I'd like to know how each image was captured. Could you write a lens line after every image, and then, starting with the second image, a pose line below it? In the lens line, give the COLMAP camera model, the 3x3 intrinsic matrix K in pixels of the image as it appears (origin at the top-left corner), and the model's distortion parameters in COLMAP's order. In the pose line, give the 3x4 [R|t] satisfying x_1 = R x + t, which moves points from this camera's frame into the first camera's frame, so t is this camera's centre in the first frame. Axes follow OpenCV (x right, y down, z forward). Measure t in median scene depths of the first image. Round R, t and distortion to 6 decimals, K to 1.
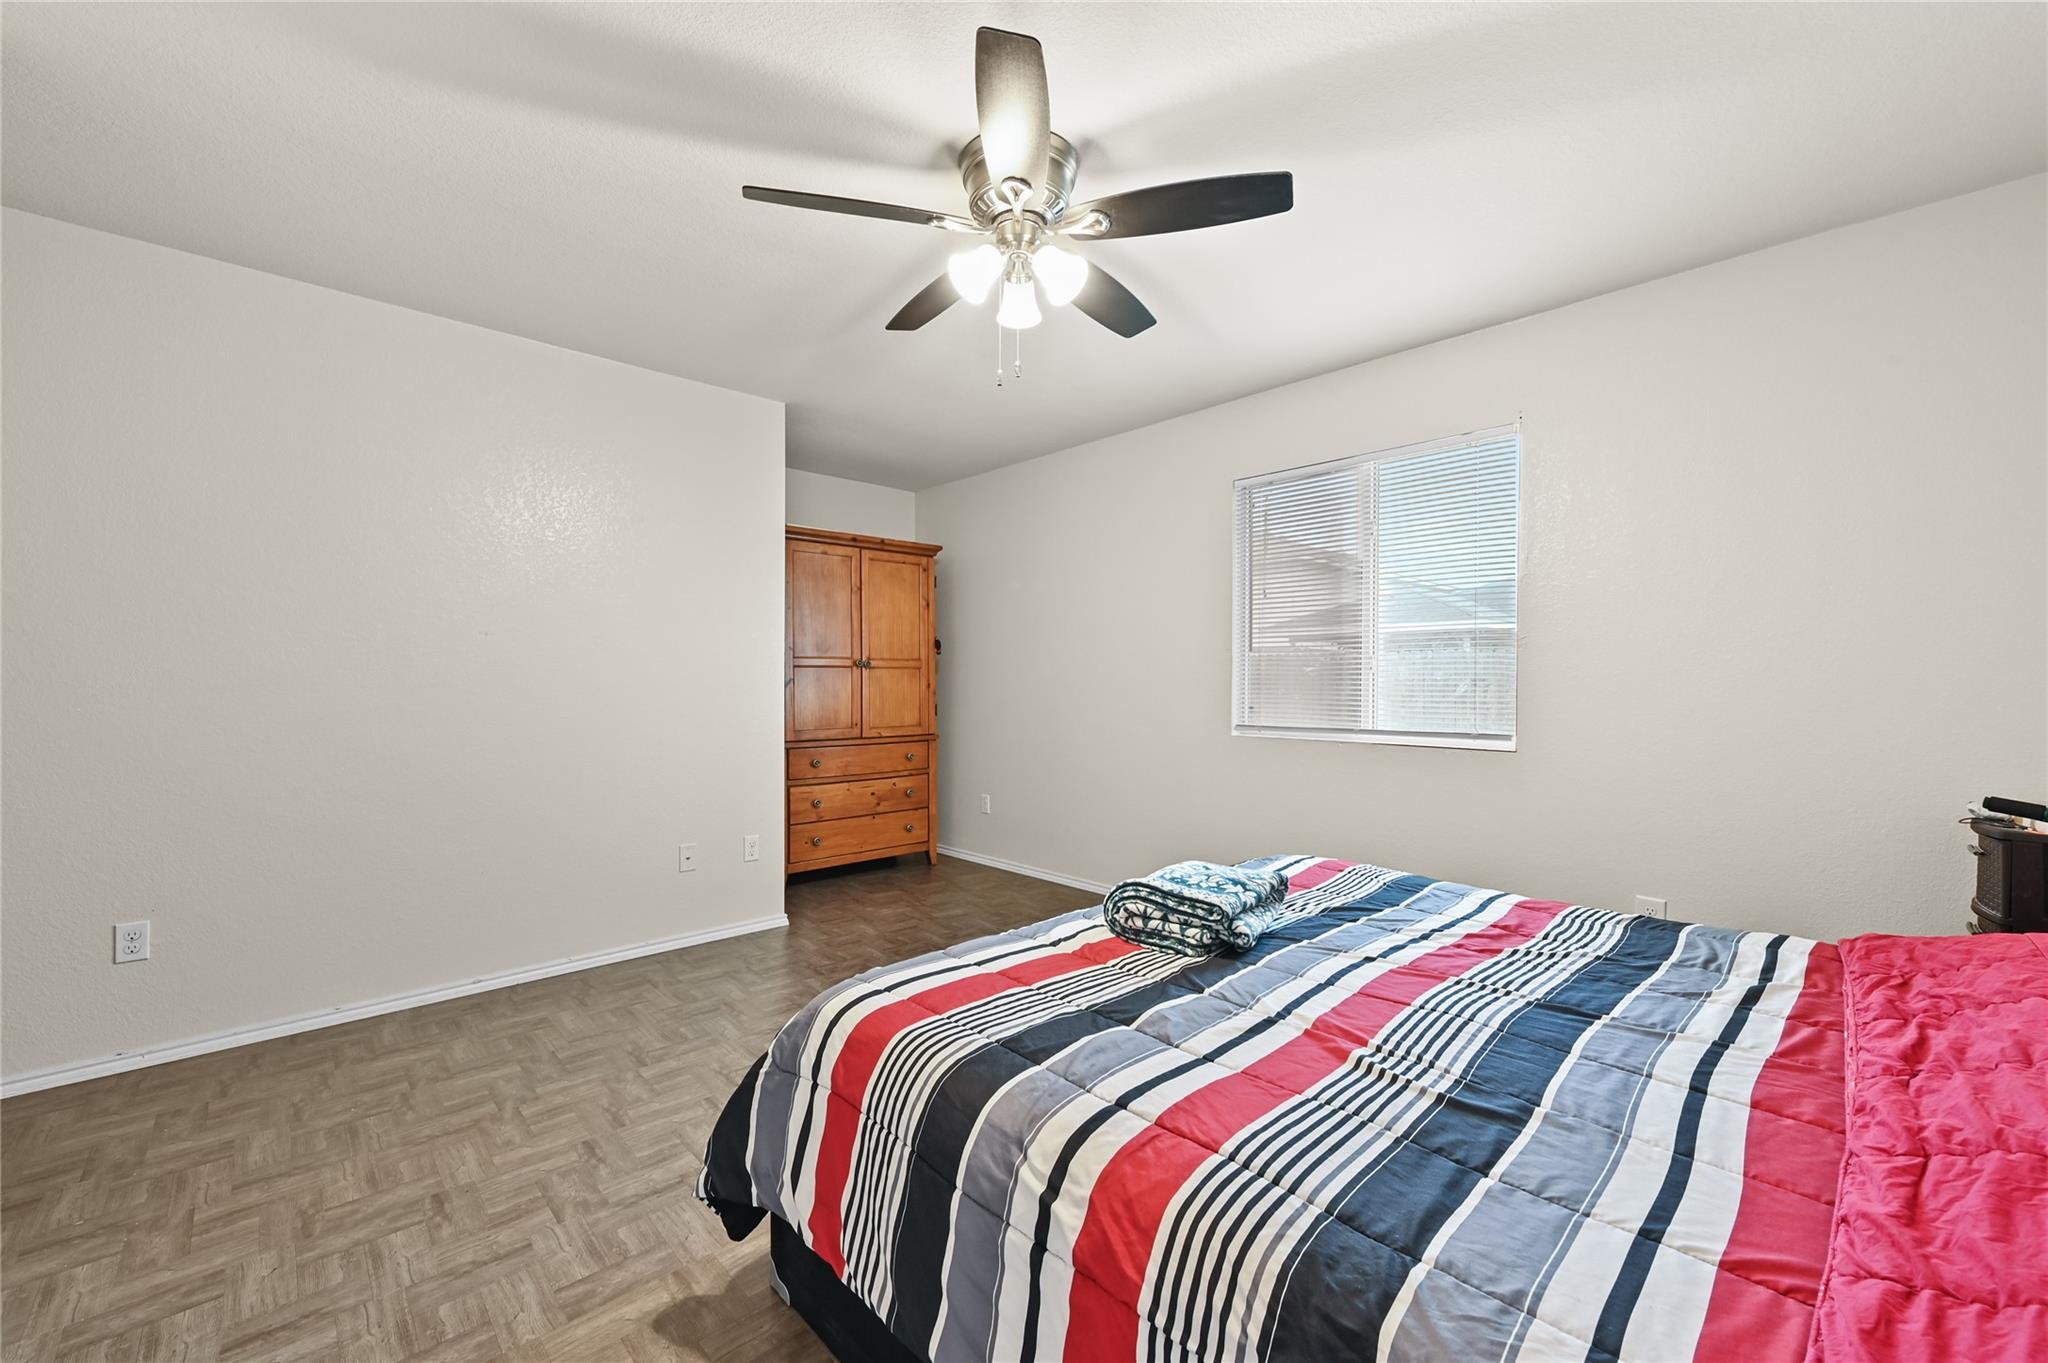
lens RADIAL K [[805.1, 0, 1028.9], [0, 805.1, 678.6], [0, 0, 1]] dist [-0.002676, -0.000028]
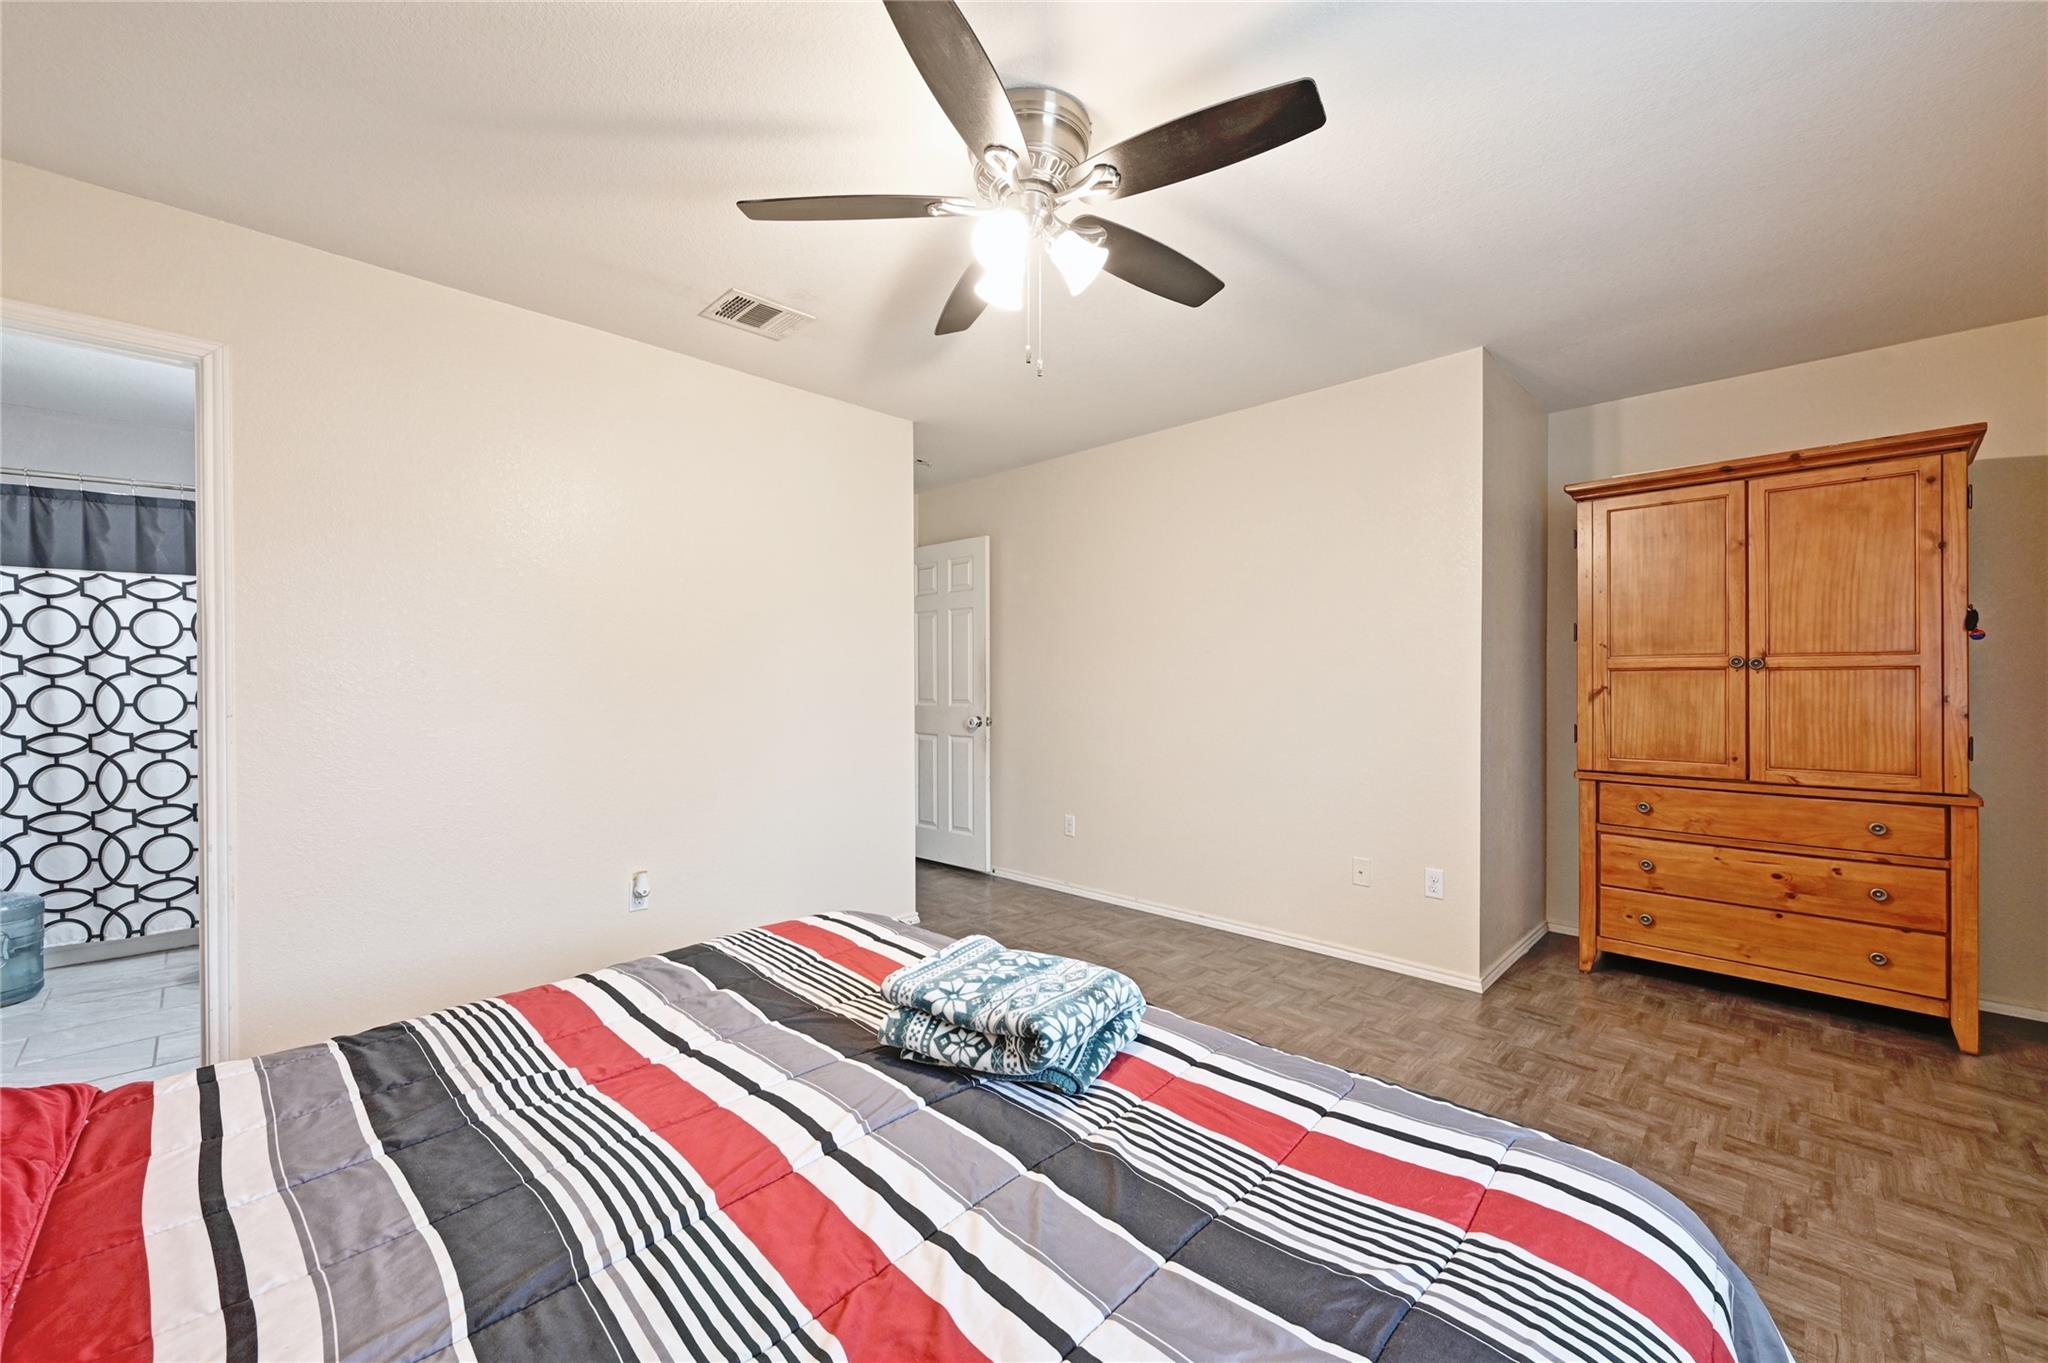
lens RADIAL K [[805.1, 0, 1028.9], [0, 805.1, 678.6], [0, 0, 1]] dist [-0.002676, -0.000028]
pose [[0.049450, -0.004782, -0.998765, 0.407778], [0.001538, 0.999988, -0.004712, -0.004344], [0.998775, -0.001303, 0.049457, 0.431238]]
